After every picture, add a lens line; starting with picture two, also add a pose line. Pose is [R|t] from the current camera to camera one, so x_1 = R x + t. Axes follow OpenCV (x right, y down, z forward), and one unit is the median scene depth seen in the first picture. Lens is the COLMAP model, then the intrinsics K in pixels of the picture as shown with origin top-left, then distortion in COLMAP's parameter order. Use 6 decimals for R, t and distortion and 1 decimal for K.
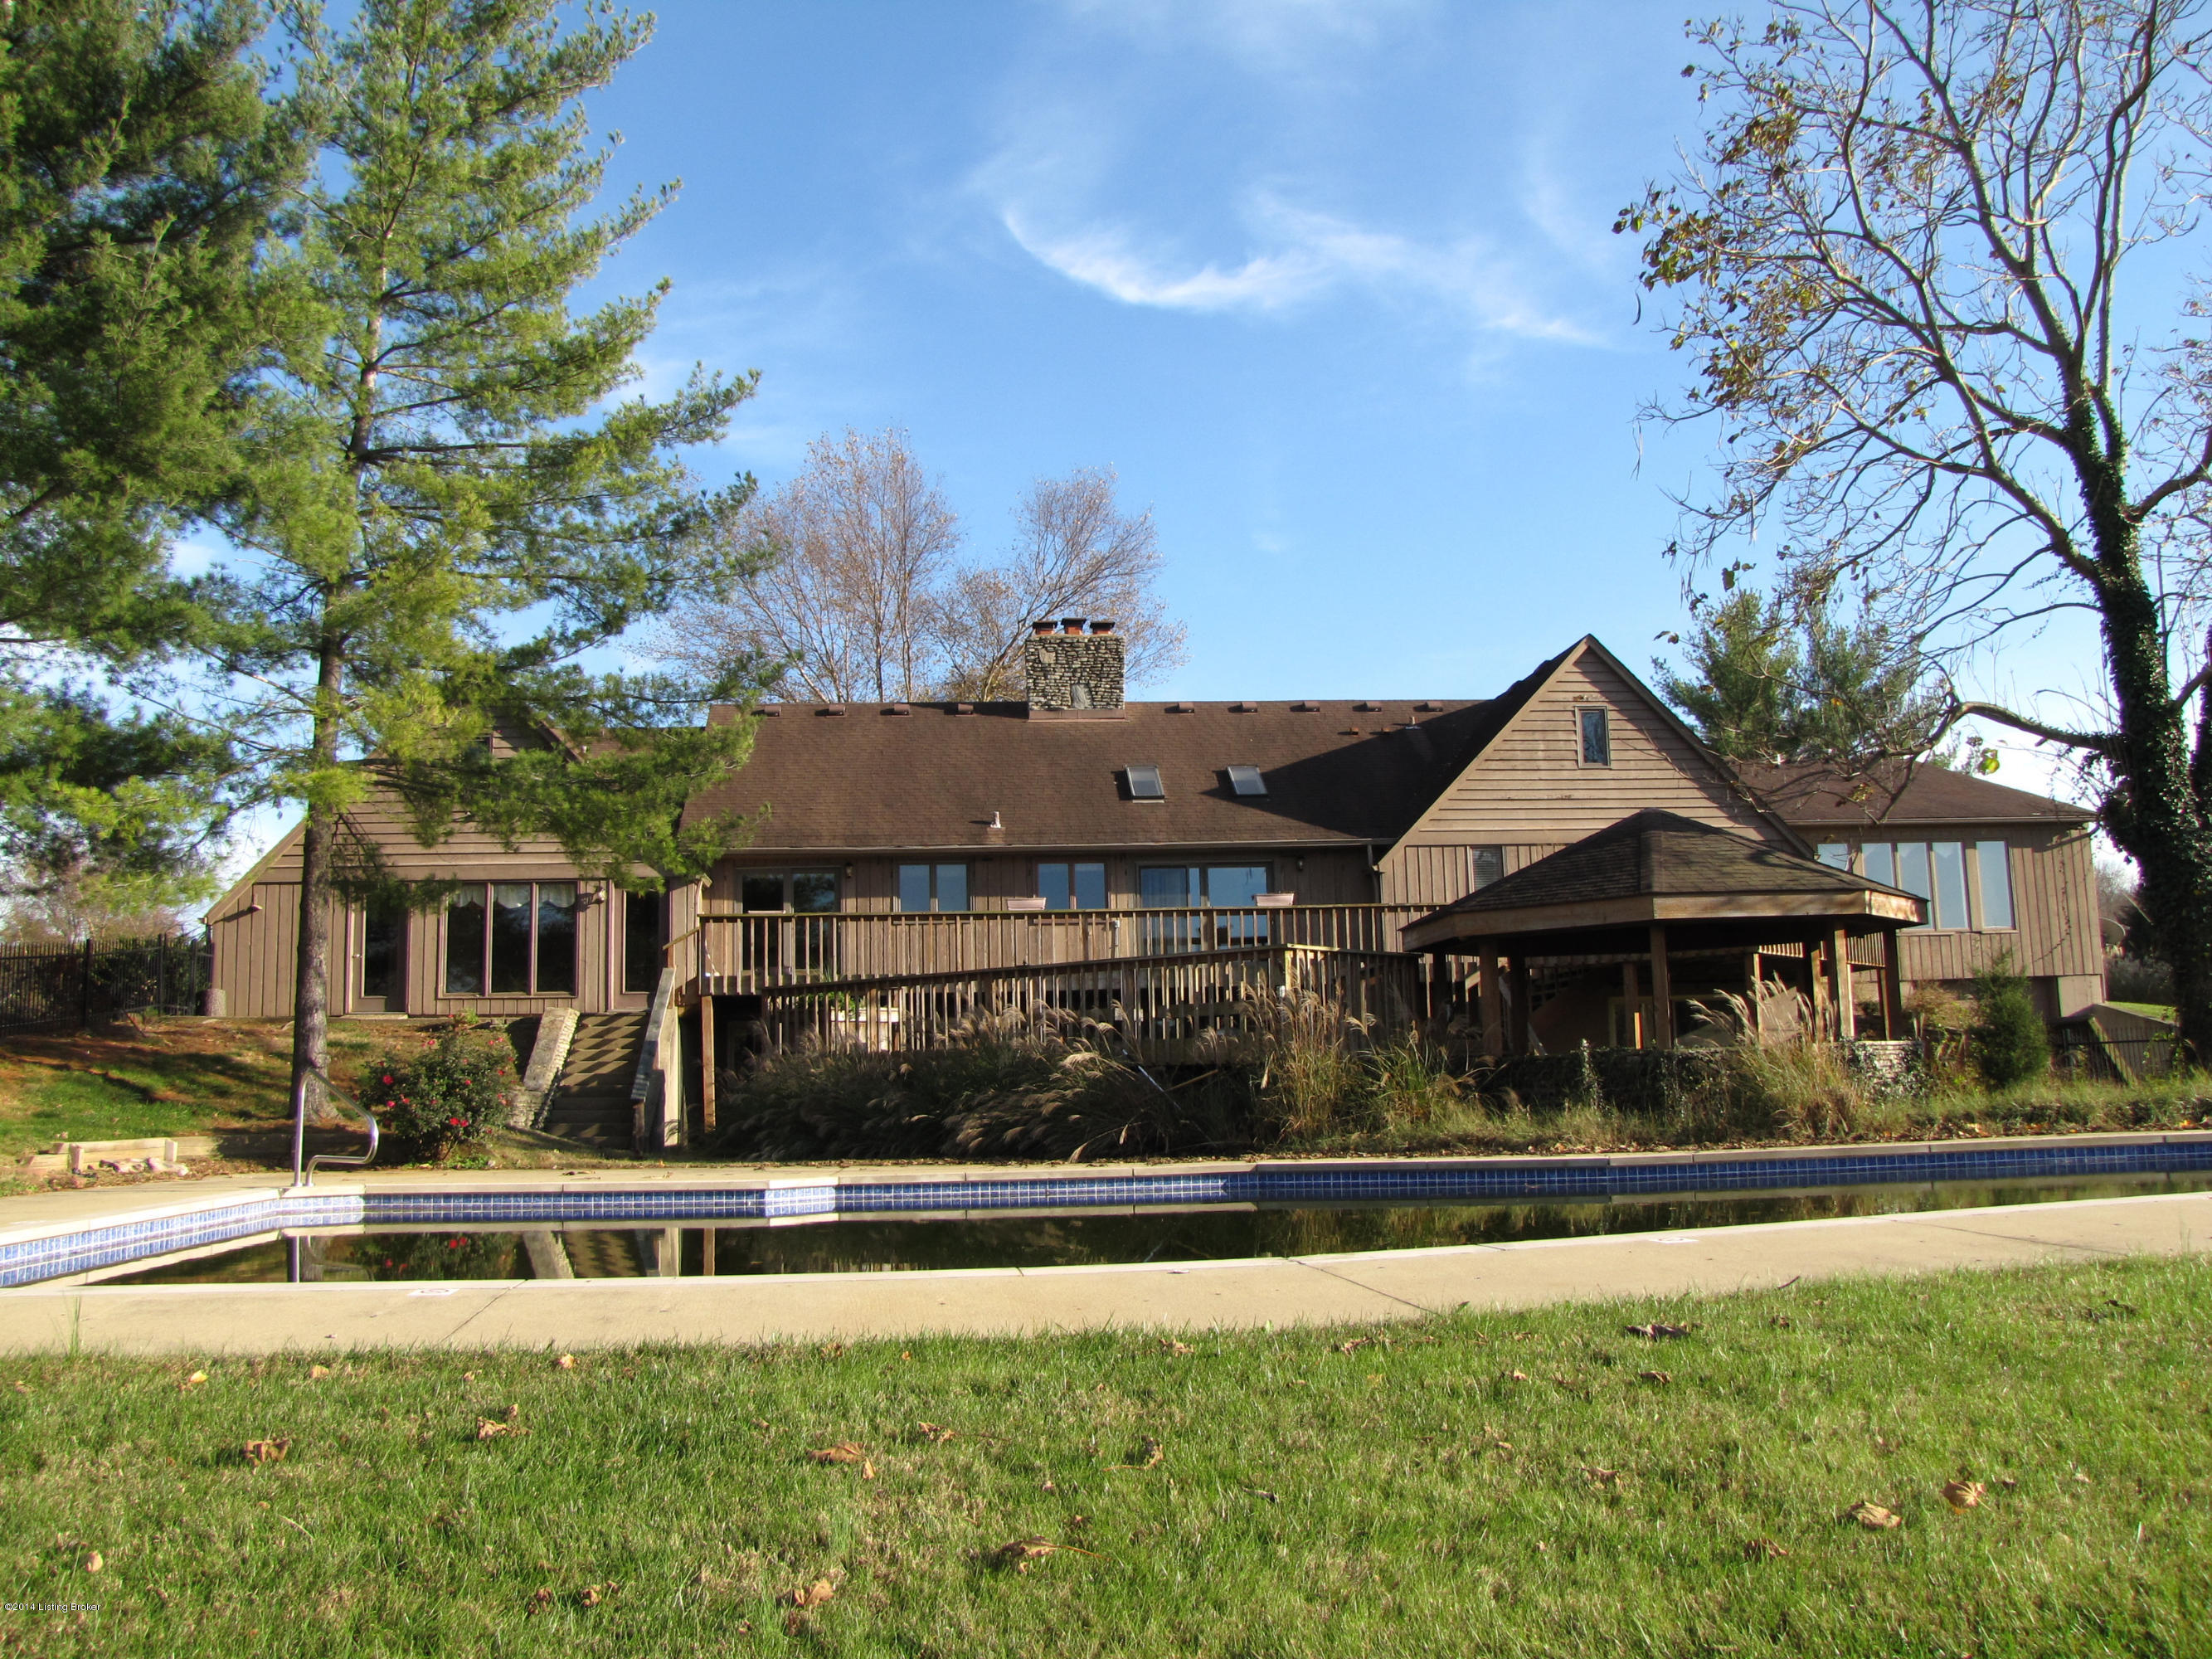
lens RADIAL K [[1855.2, 0, 1101.7], [0, 1855.2, 830.6], [0, 0, 1]] dist [-0.076567, 0.001194]
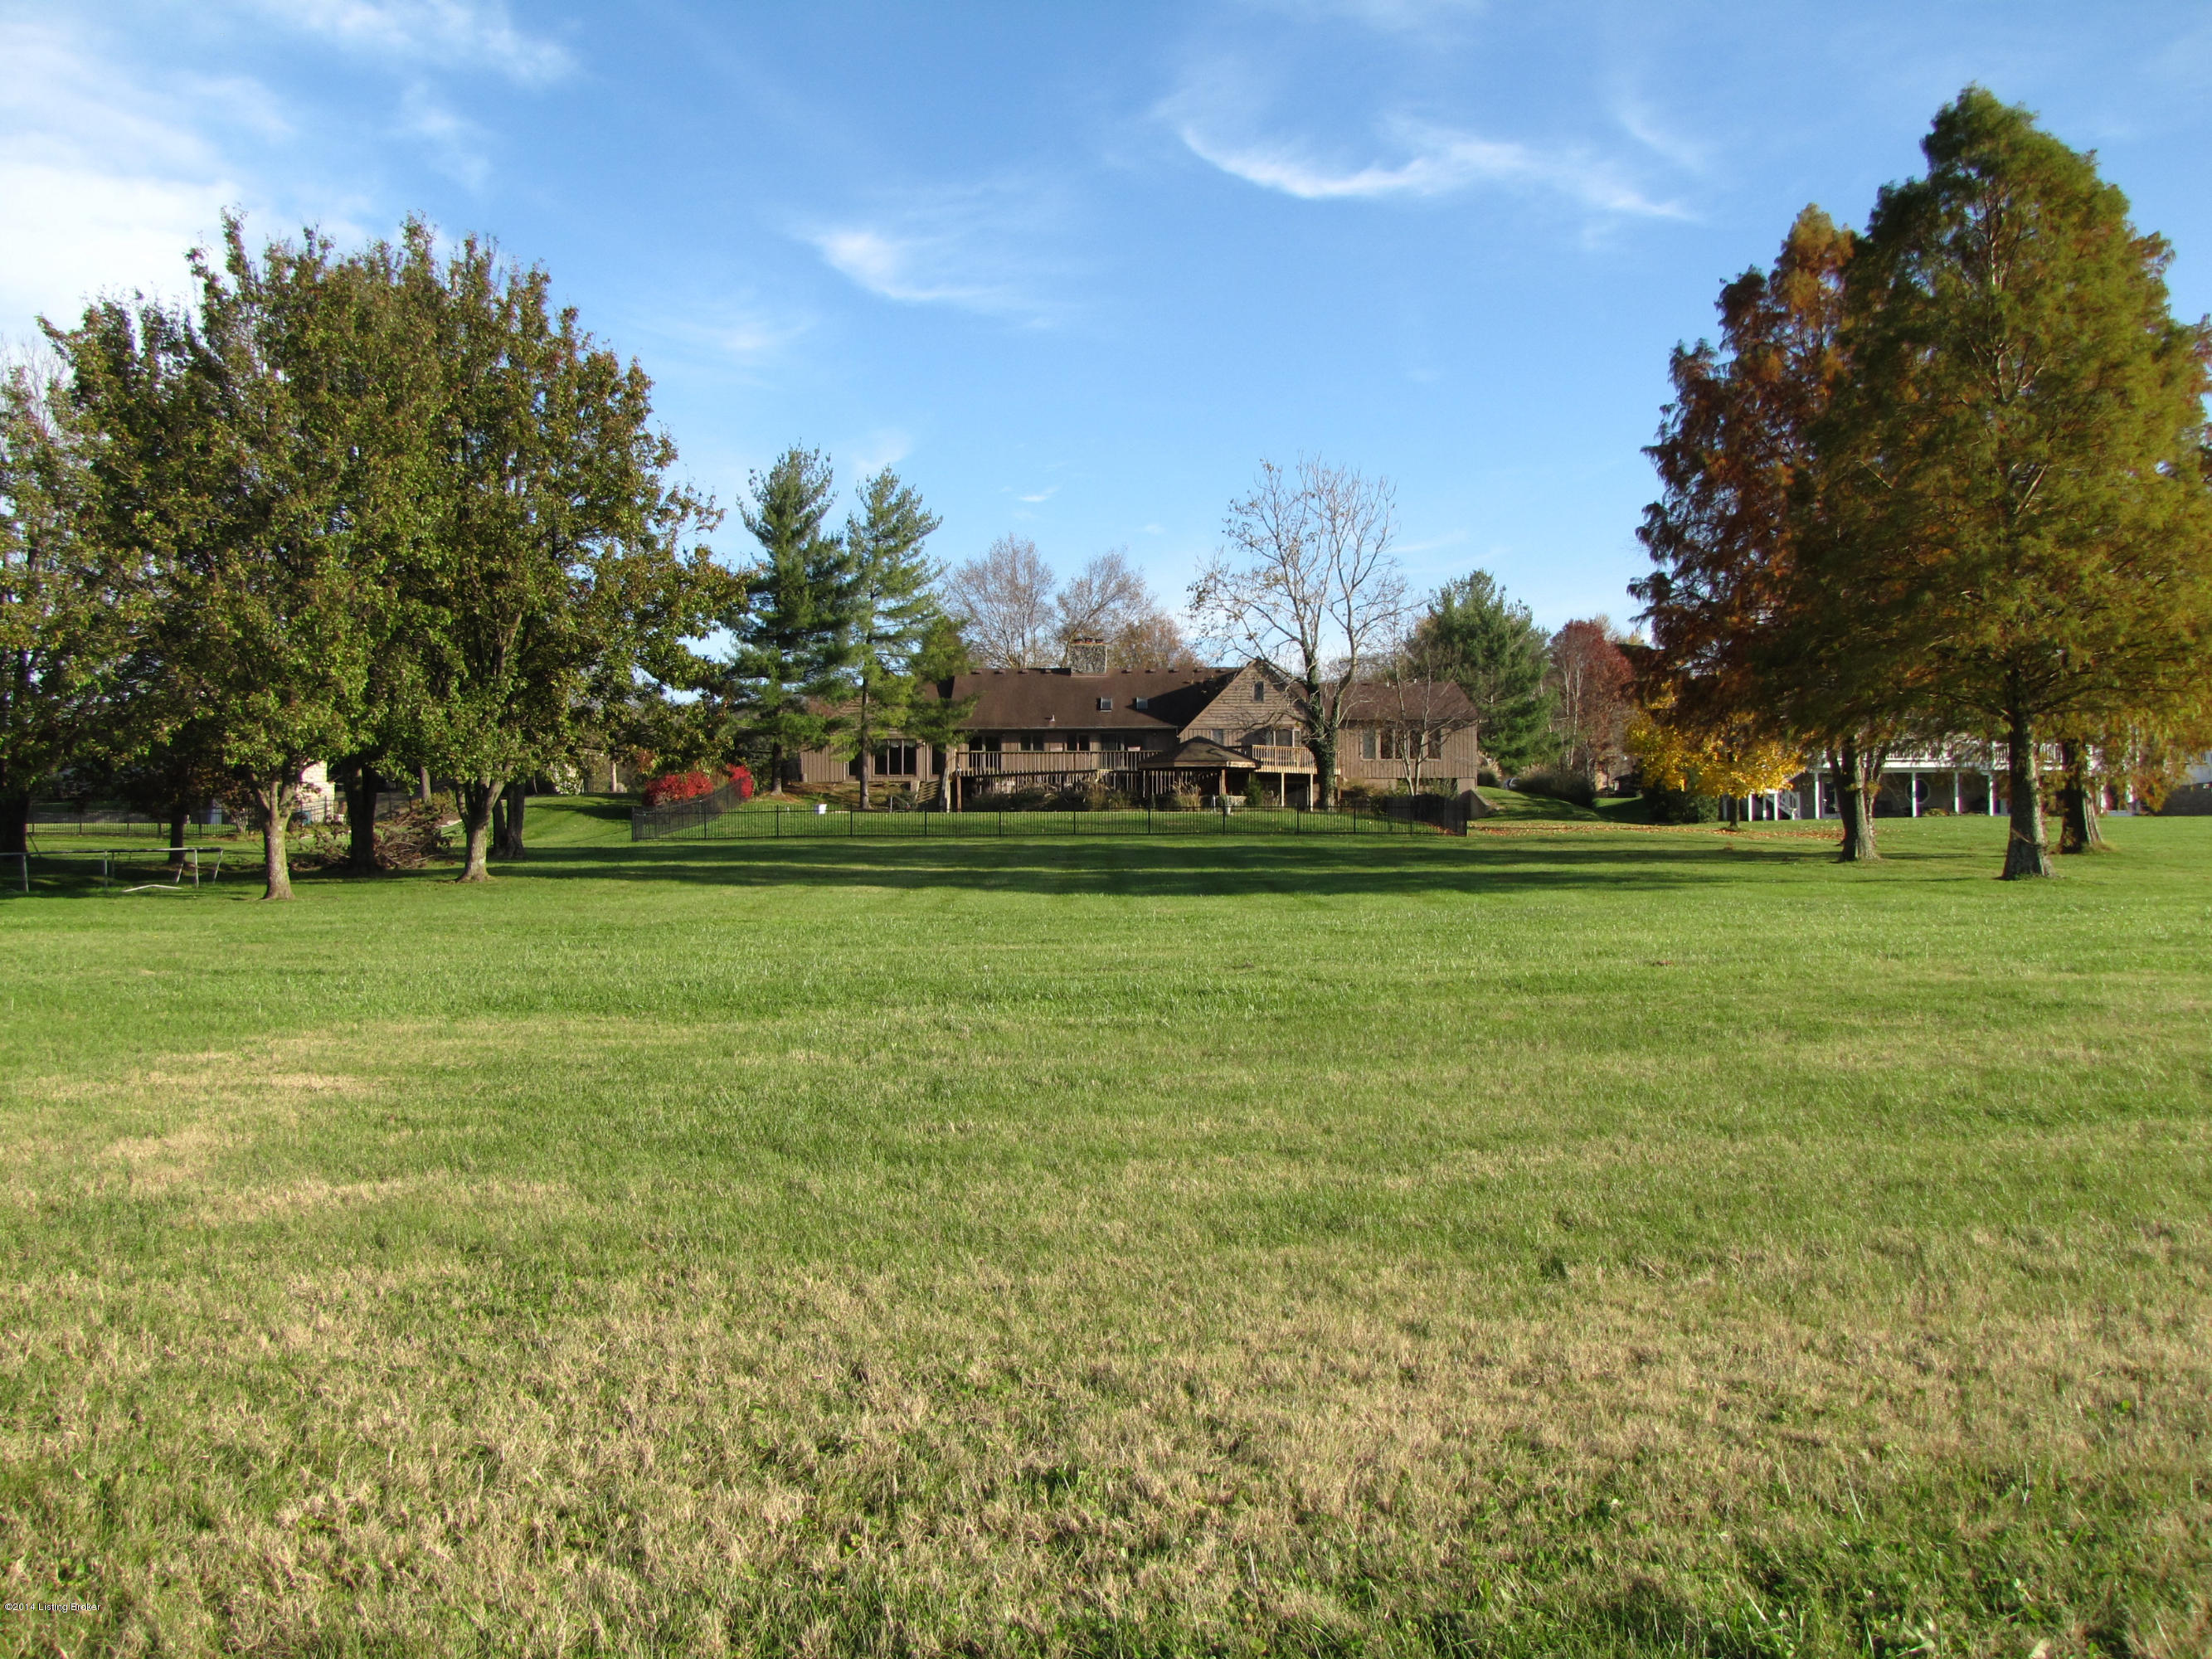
lens RADIAL K [[1855.2, 0, 1108.2], [0, 1855.2, 832.5], [0, 0, 1]] dist [-0.076567, 0.001194]
pose [[0.992683, 0.020626, -0.118977, 0.387433], [-0.006062, 0.992574, 0.121495, -0.185844], [0.120599, -0.119885, 0.985436, -1.937957]]
